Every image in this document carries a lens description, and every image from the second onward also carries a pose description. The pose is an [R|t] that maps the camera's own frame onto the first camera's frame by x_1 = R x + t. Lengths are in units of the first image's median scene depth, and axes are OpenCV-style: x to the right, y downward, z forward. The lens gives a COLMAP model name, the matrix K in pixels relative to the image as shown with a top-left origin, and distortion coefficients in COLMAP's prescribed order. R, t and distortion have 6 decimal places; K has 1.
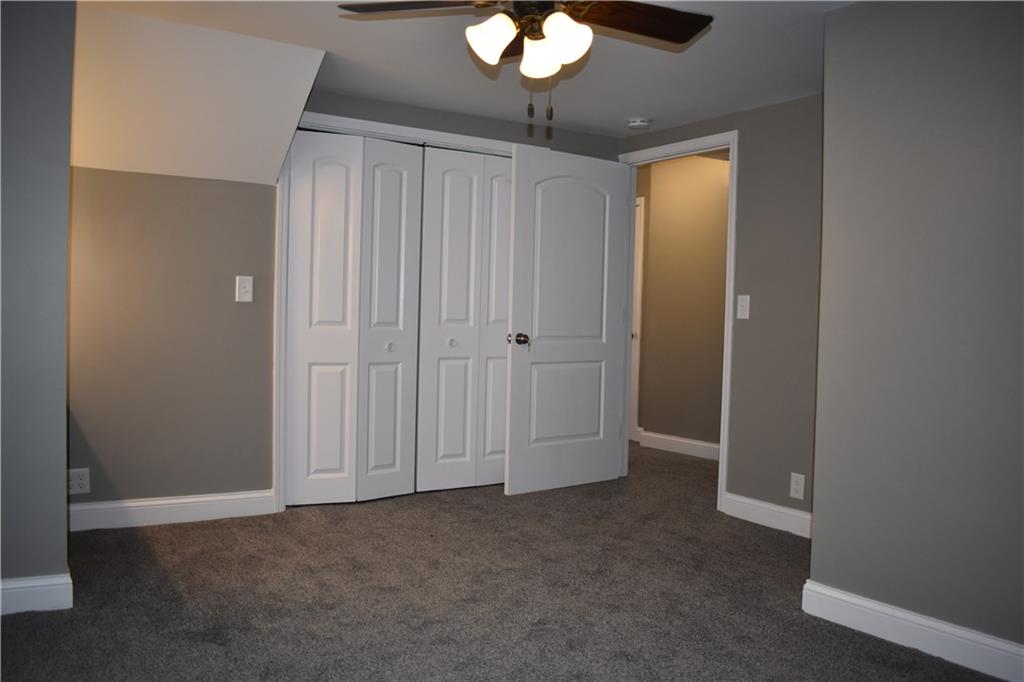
lens RADIAL K [[815.4, 0, 505.3], [0, 815.4, 350.6], [0, 0, 1]] dist [-0.091465, 0.012754]
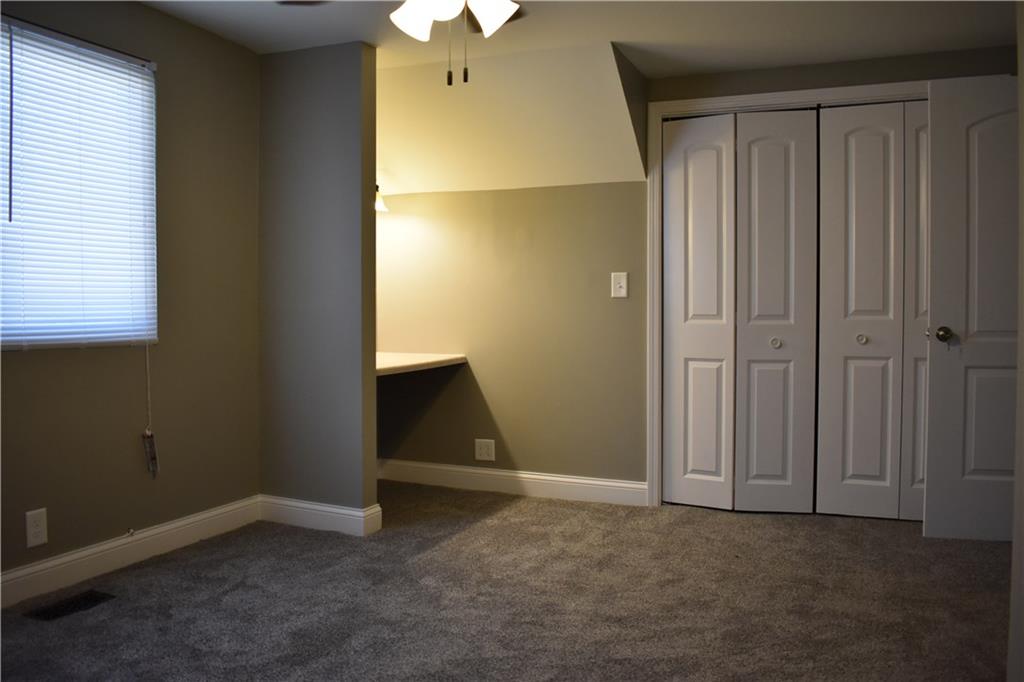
lens RADIAL K [[815.4, 0, 505.9], [0, 815.4, 351.1], [0, 0, 1]] dist [-0.091465, 0.012754]
pose [[0.582284, 0.017012, -0.812808, 0.423672], [-0.020347, 0.999773, 0.006350, 0.005247], [0.812731, 0.012841, 0.582498, 0.262313]]
